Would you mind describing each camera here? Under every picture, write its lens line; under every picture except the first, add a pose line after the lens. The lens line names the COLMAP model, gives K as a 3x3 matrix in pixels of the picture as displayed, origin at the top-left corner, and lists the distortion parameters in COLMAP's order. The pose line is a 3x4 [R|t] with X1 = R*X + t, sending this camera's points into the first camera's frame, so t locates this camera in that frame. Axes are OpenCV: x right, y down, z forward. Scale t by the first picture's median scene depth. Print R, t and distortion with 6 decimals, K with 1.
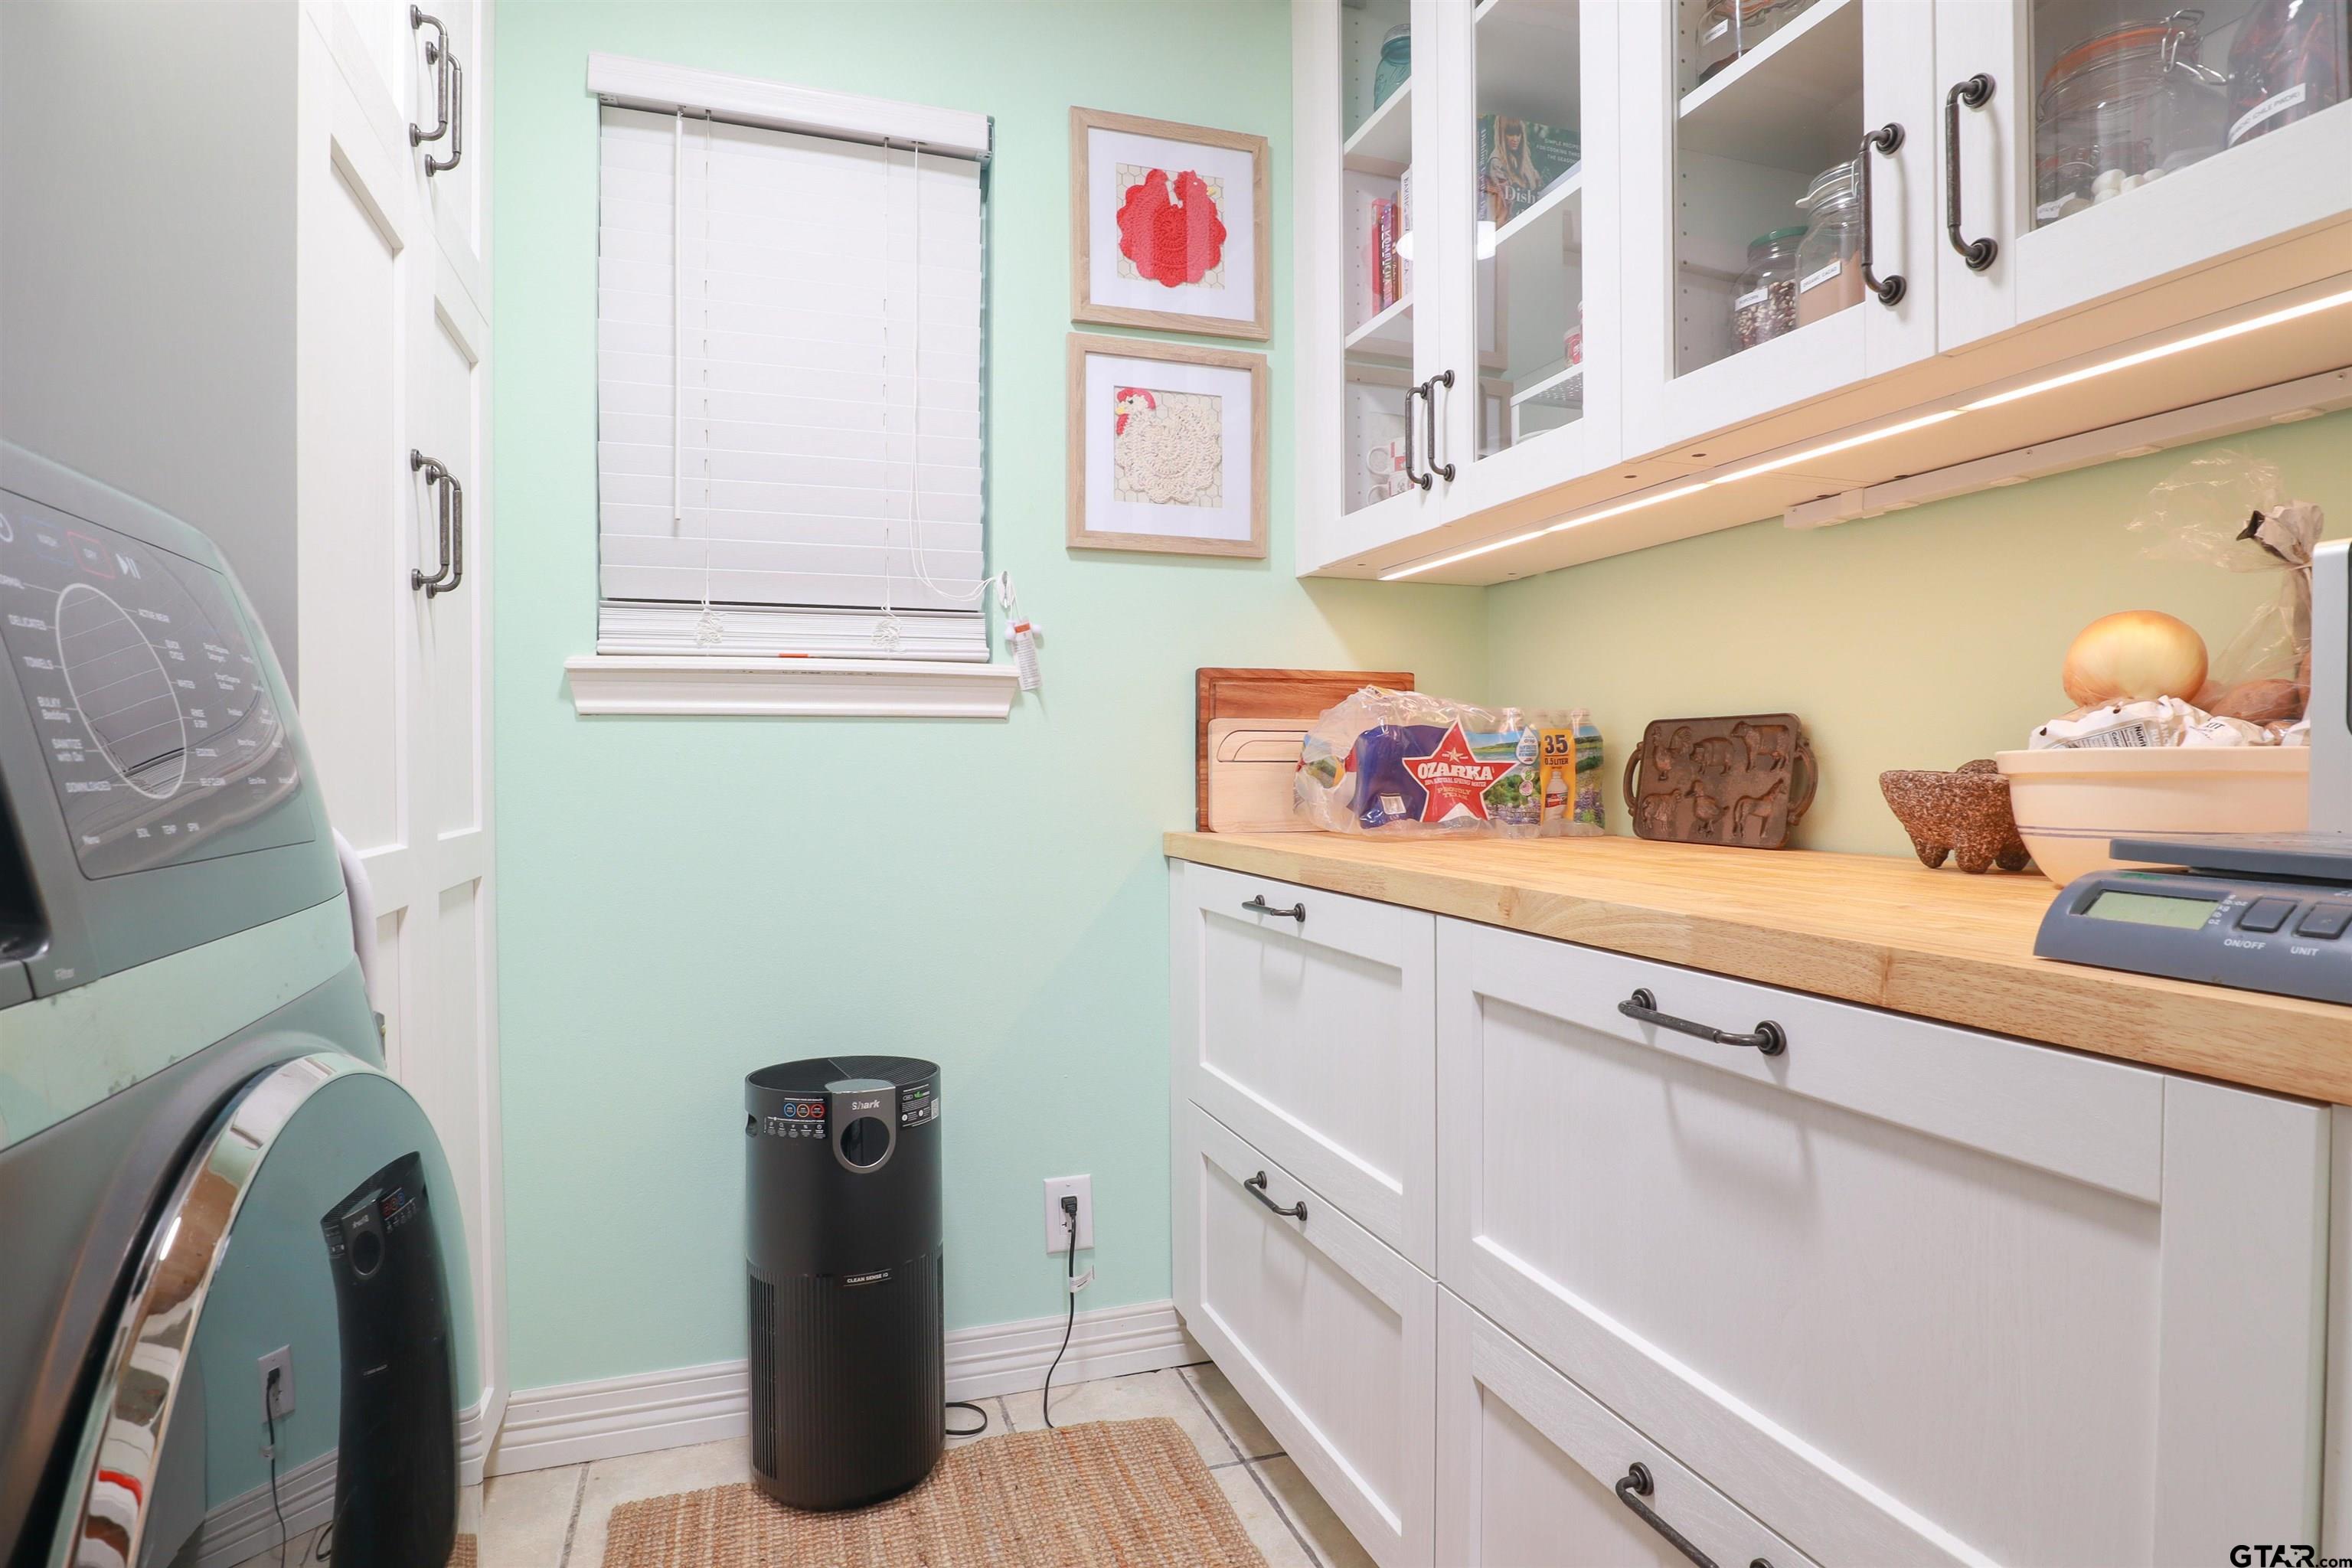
lens RADIAL K [[1221.1, 0, 1110.7], [0, 1221.1, 773.1], [0, 0, 1]] dist [-0.032692, 0.008135]
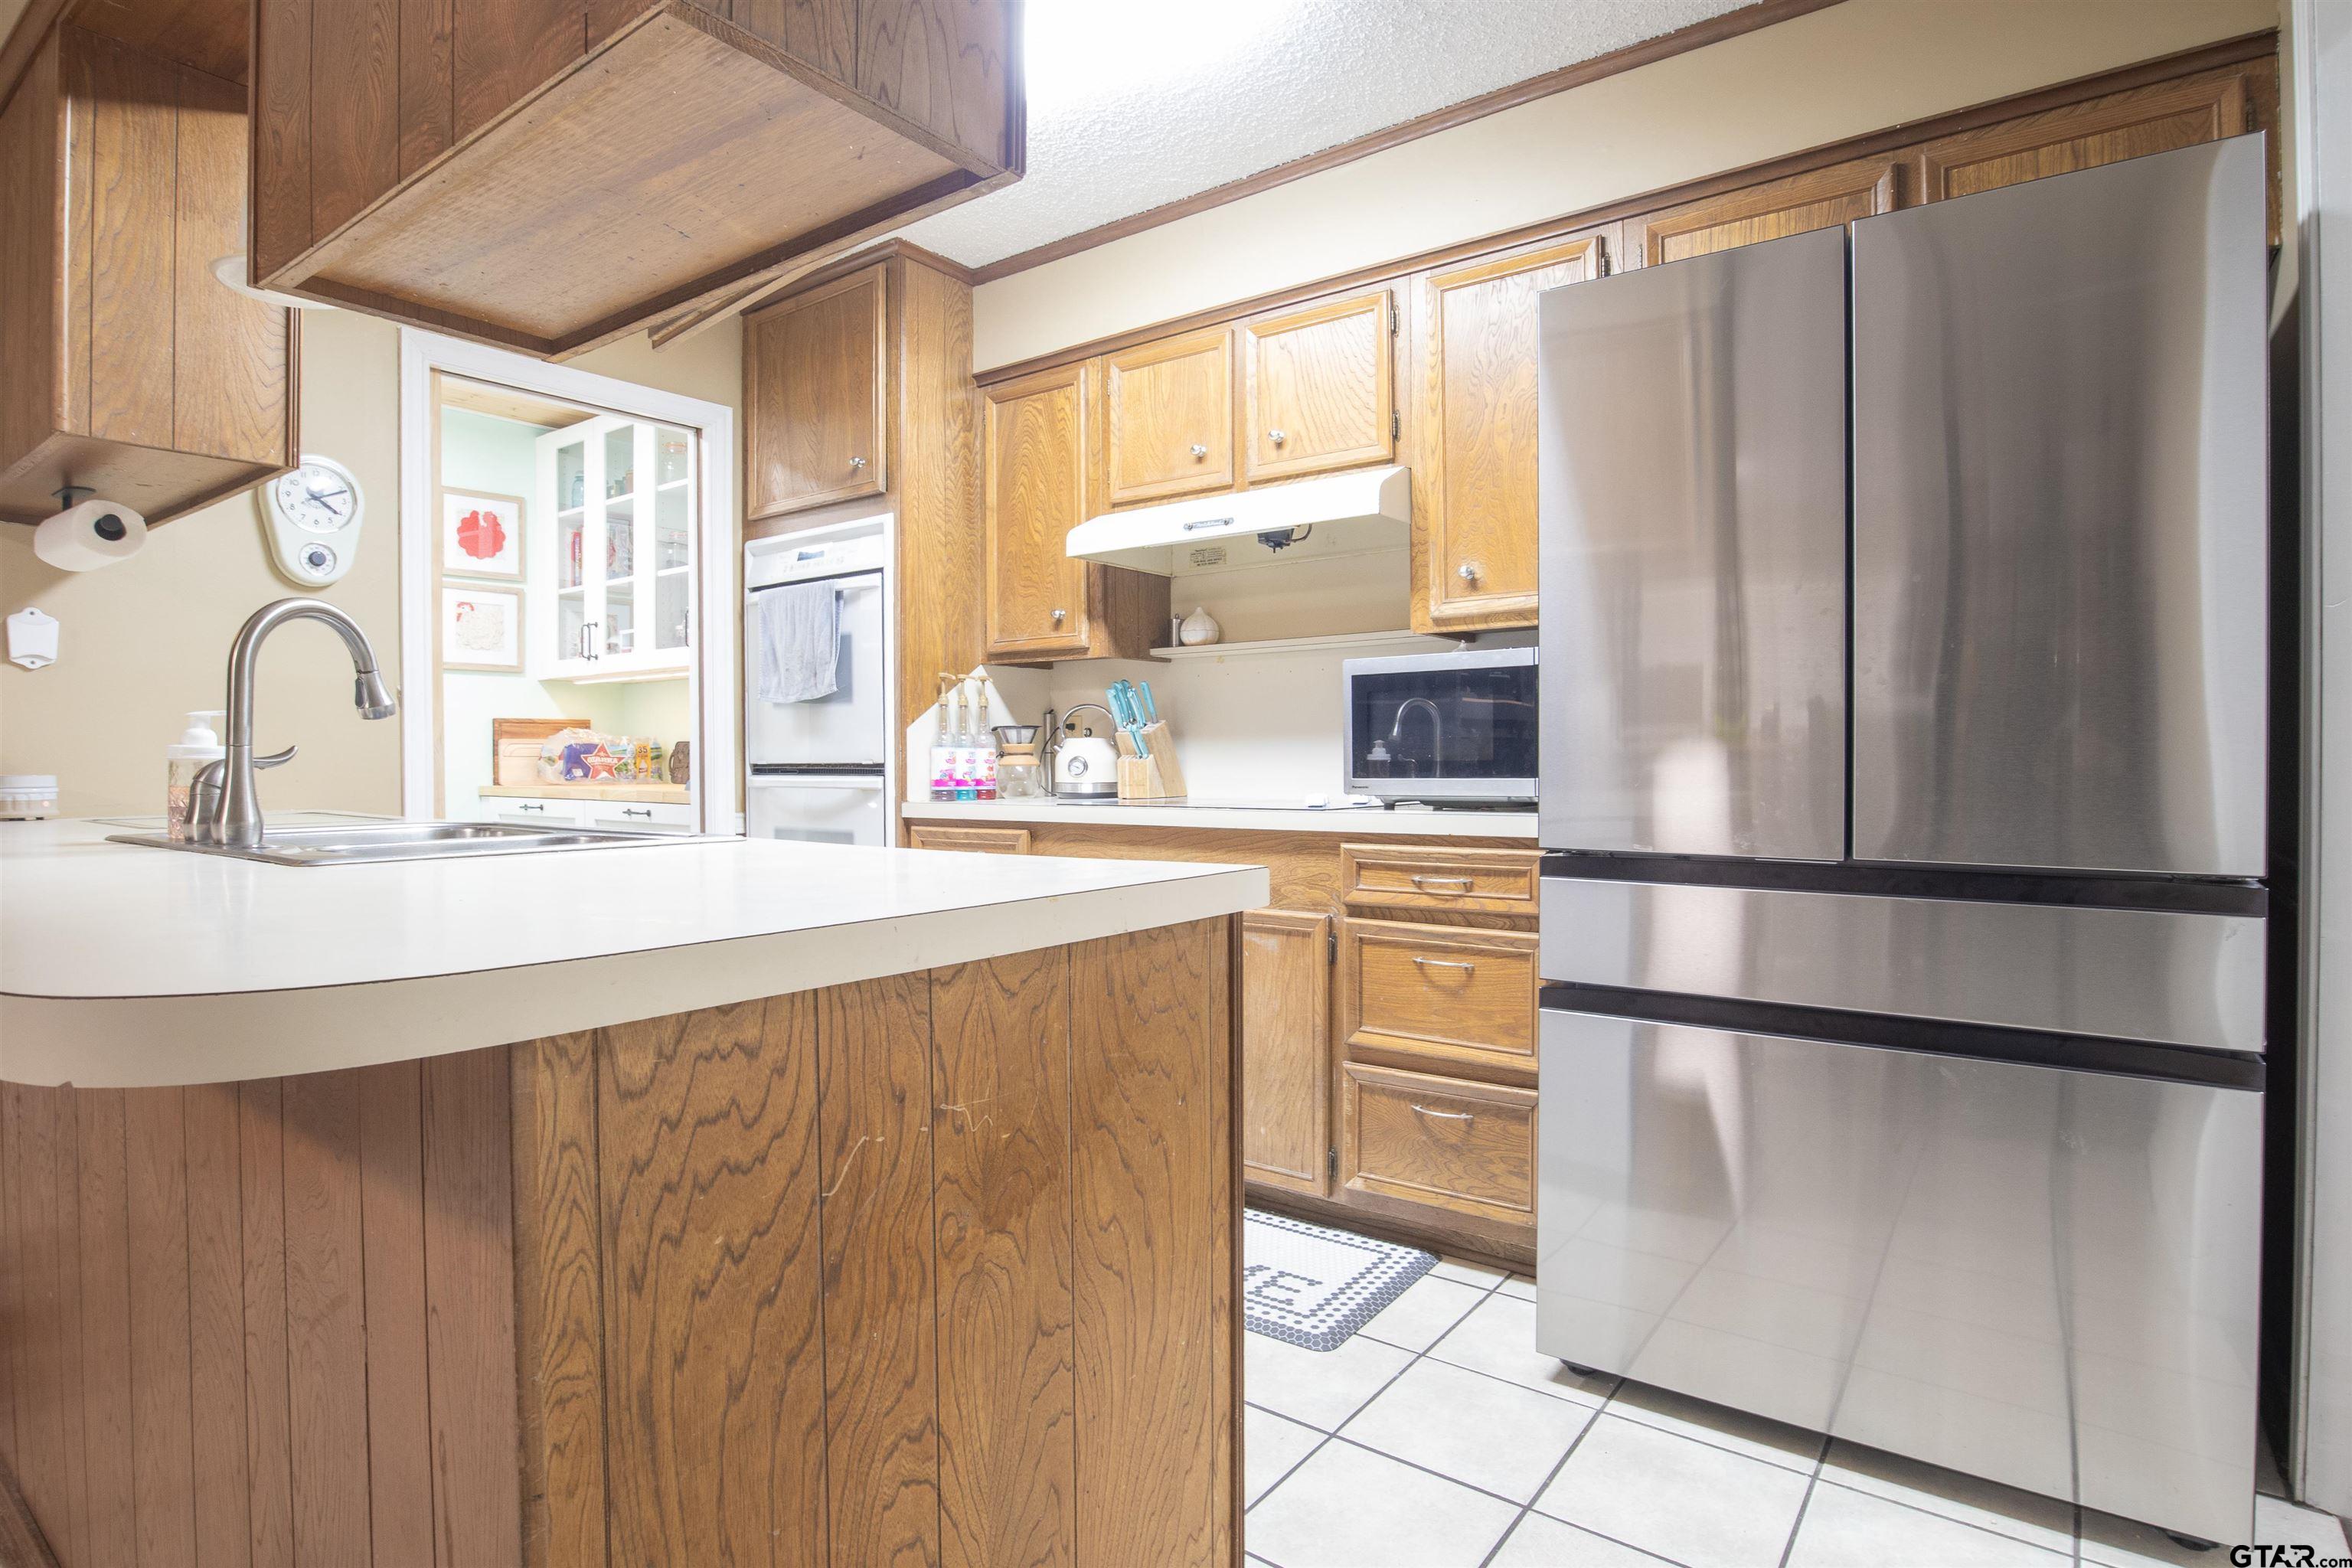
lens RADIAL K [[1221.1, 0, 1164.0], [0, 1221.1, 760.3], [0, 0, 1]] dist [-0.032692, 0.008135]
pose [[0.801848, -0.003701, 0.597517, -0.320944], [0.005973, 0.999981, -0.001822, 0.011249], [-0.597498, 0.005030, 0.801854, -1.863689]]
